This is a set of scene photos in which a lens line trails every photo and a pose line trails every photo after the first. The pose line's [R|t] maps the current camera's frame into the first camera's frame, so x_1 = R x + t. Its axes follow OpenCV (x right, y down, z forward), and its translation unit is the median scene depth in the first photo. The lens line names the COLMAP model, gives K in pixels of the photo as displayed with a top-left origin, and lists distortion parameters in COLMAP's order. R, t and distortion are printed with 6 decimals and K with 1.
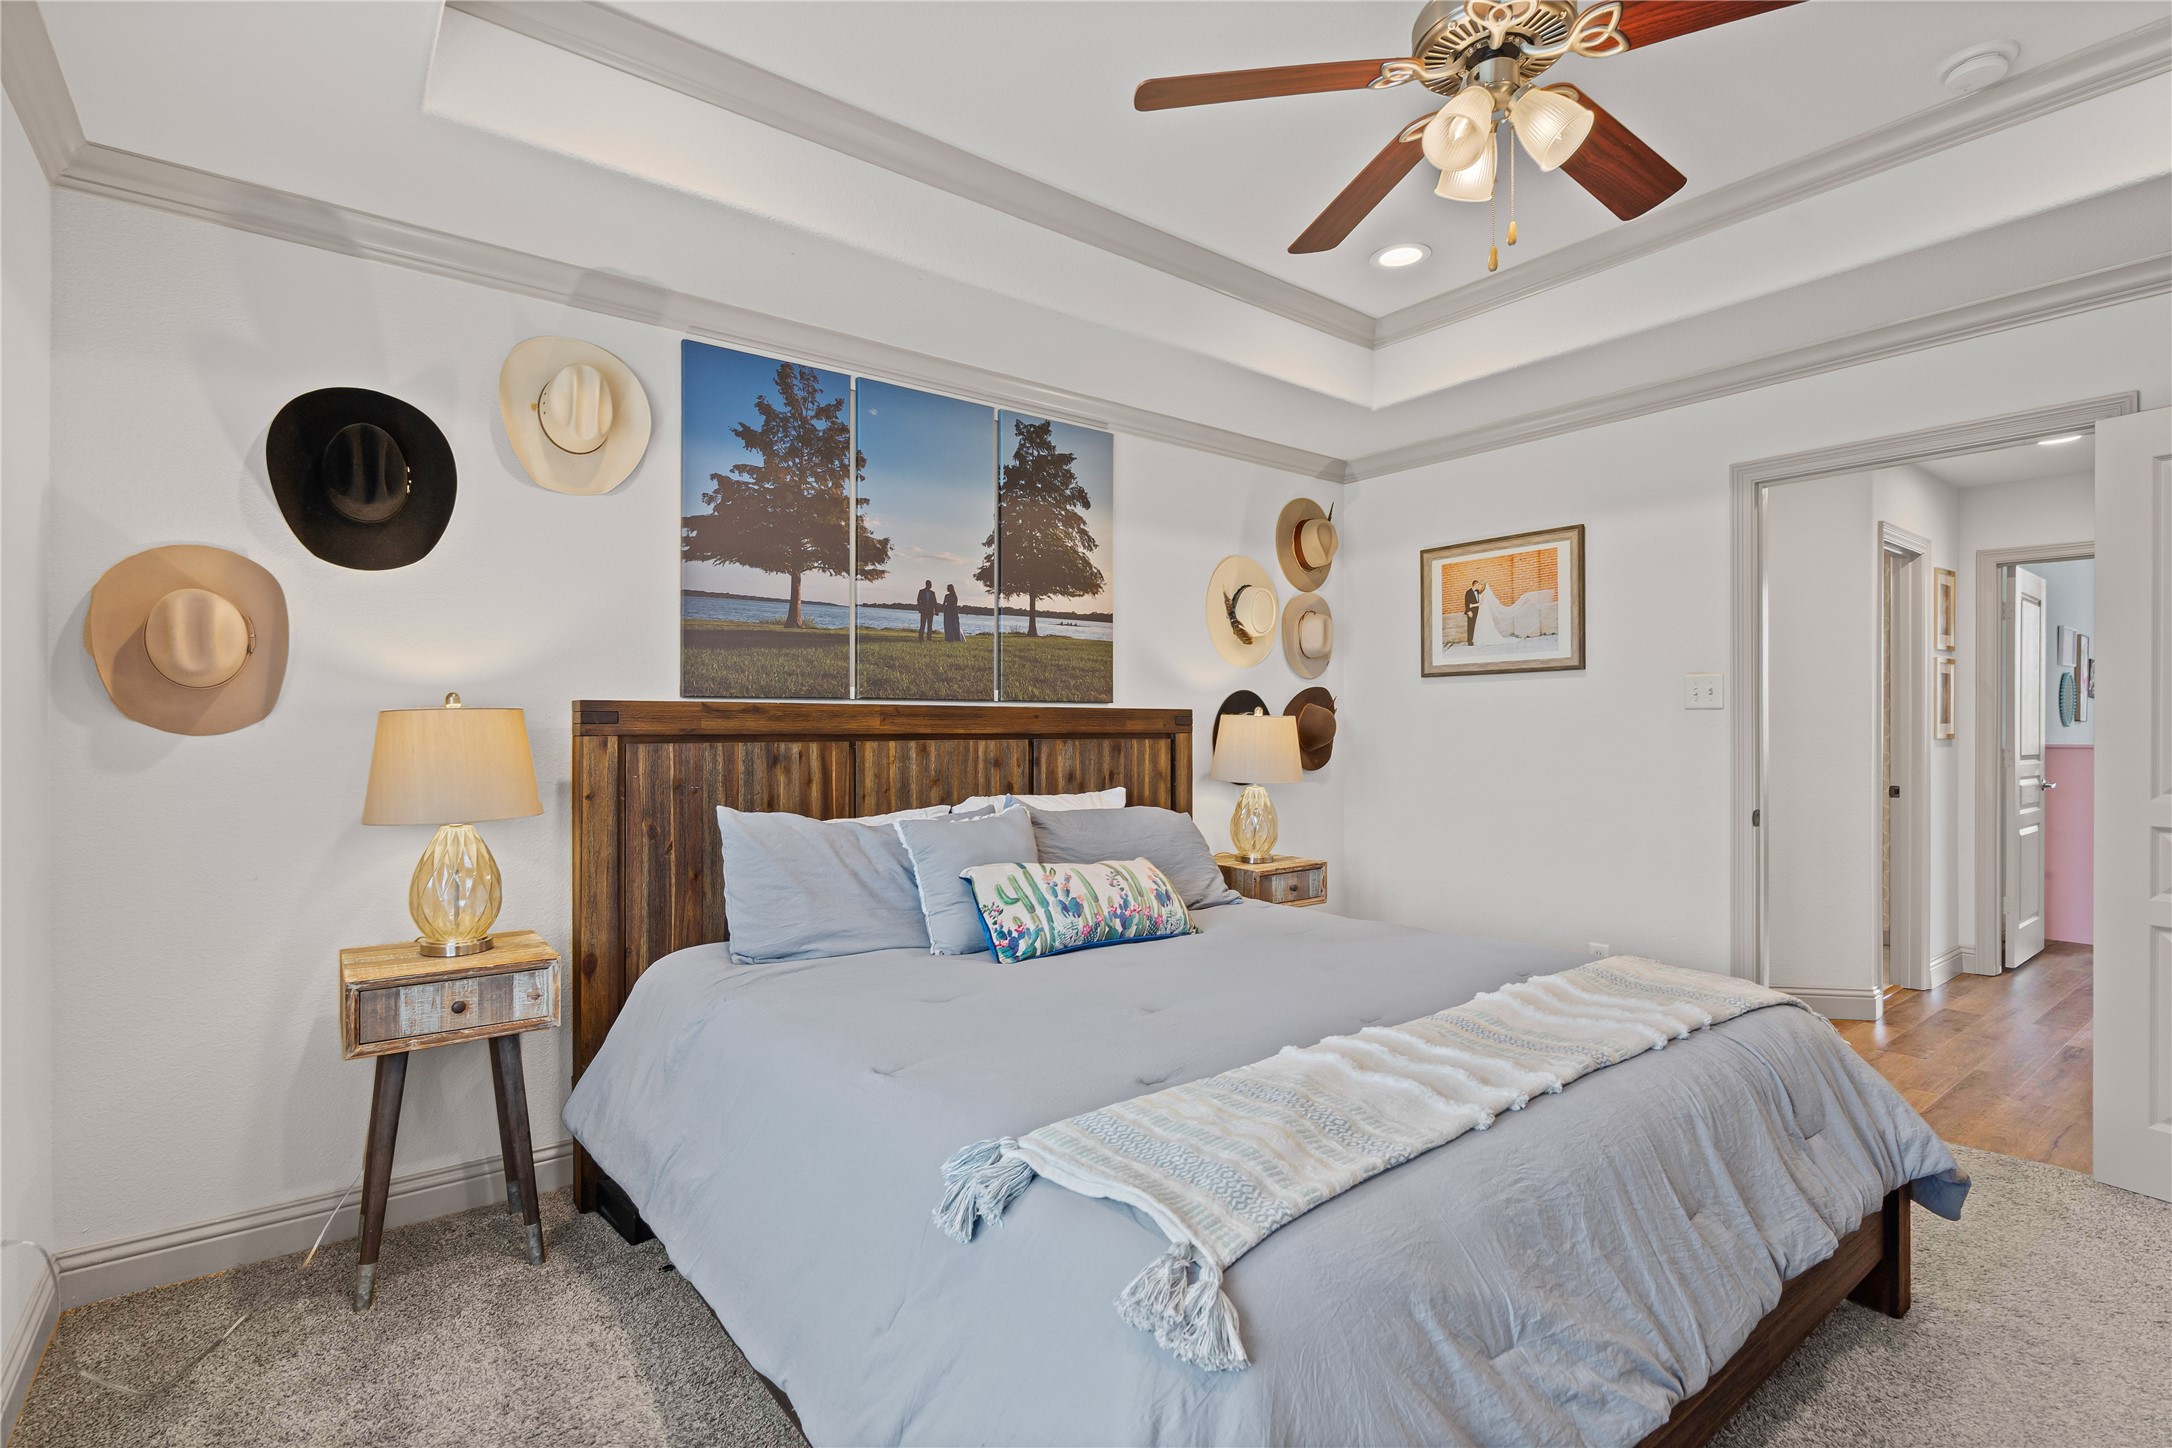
lens RADIAL K [[978.5, 0, 1083.9], [0, 978.5, 715.9], [0, 0, 1]] dist [-0.001866, 0.000322]
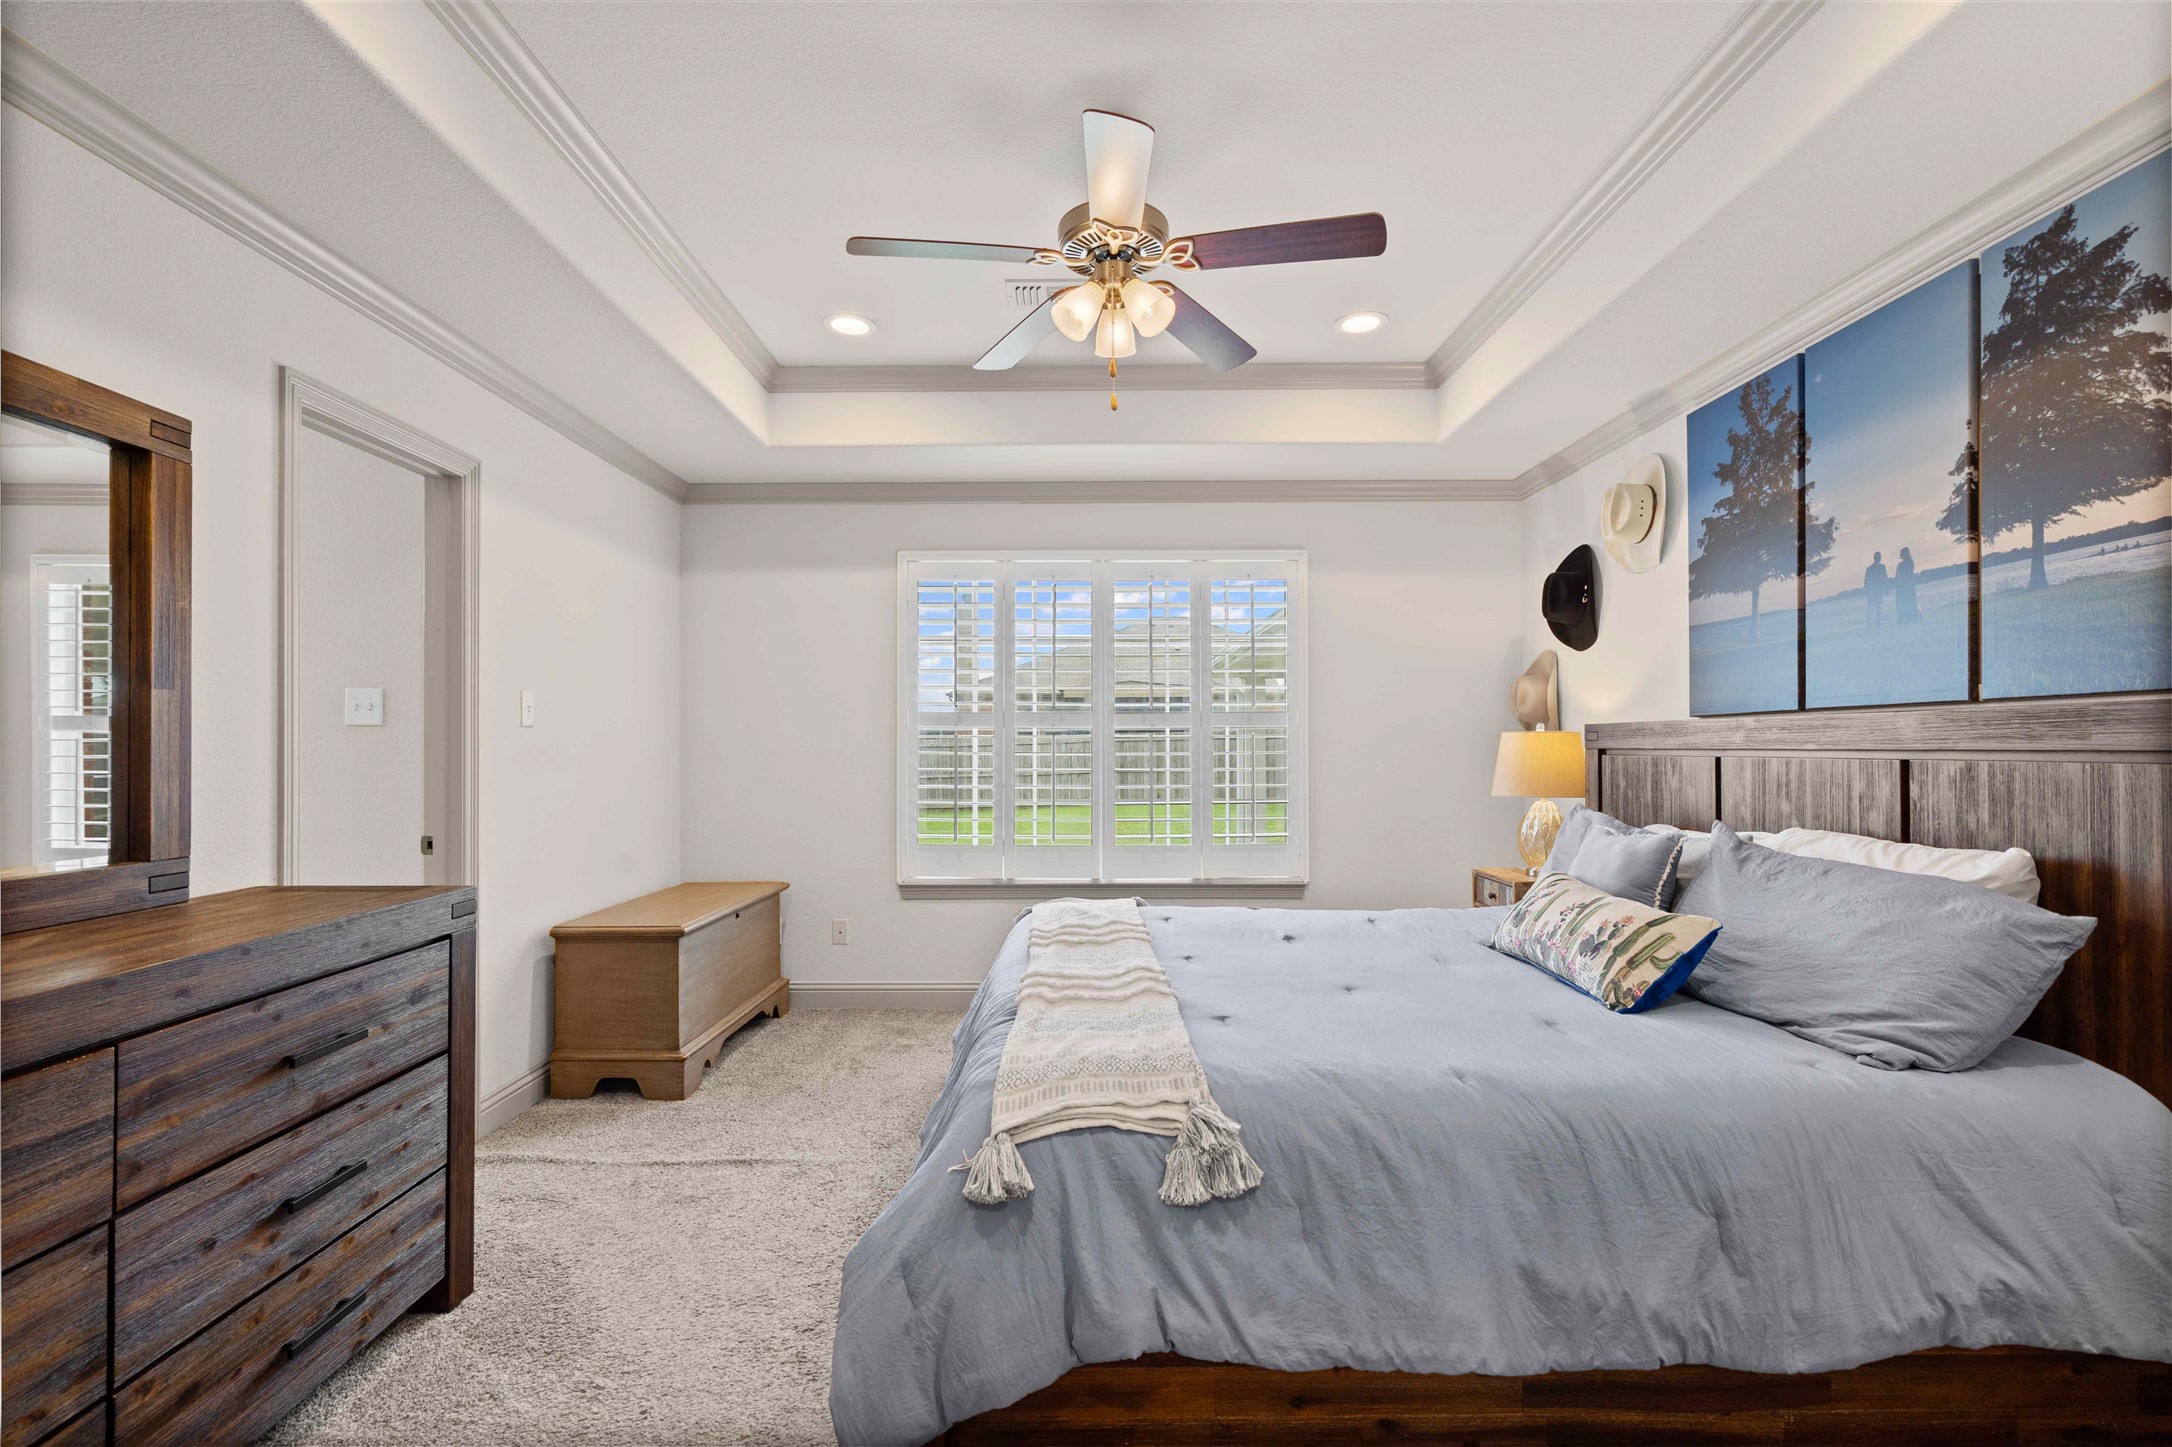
lens RADIAL K [[978.5, 0, 1085.9], [0, 978.5, 741.3], [0, 0, 1]] dist [-0.001866, 0.000322]
pose [[-0.599747, -0.006124, -0.800166, 0.811958], [0.002809, 0.999948, -0.009758, 0.016621], [0.800185, -0.008100, -0.599699, 0.934383]]
